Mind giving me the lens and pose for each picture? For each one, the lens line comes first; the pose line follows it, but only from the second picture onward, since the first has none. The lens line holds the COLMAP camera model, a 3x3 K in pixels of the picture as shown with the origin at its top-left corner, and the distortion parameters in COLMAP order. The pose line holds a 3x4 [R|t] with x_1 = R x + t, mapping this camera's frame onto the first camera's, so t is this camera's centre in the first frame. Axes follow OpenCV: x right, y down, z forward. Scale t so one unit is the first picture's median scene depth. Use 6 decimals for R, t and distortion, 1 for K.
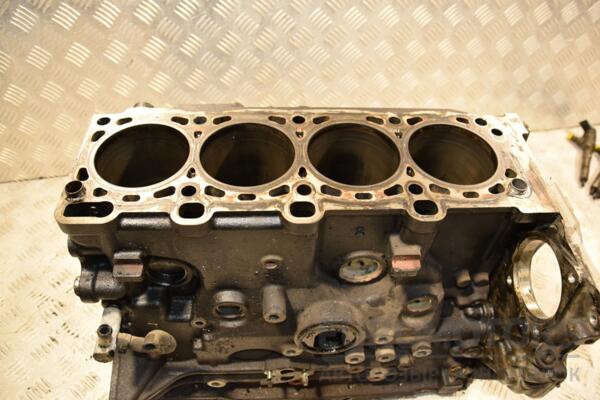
lens RADIAL K [[448.2, 0, 300.0], [0, 448.2, 200.0], [0, 0, 1]] dist [-0.003531, -0.000357]
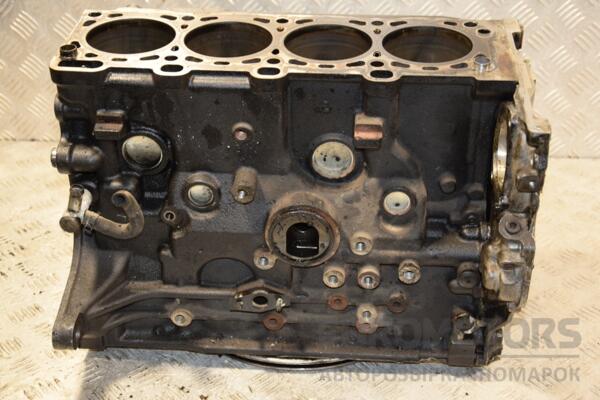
lens RADIAL K [[989.2, 0, 300.0], [0, 989.2, 200.0], [0, 0, 1]] dist [0.722252, 0.043110]
pose [[0.990346, 0.024677, -0.136403, 0.384916], [-0.064334, 0.953452, -0.294604, 0.947321], [0.122784, 0.300535, 0.945834, -1.132900]]
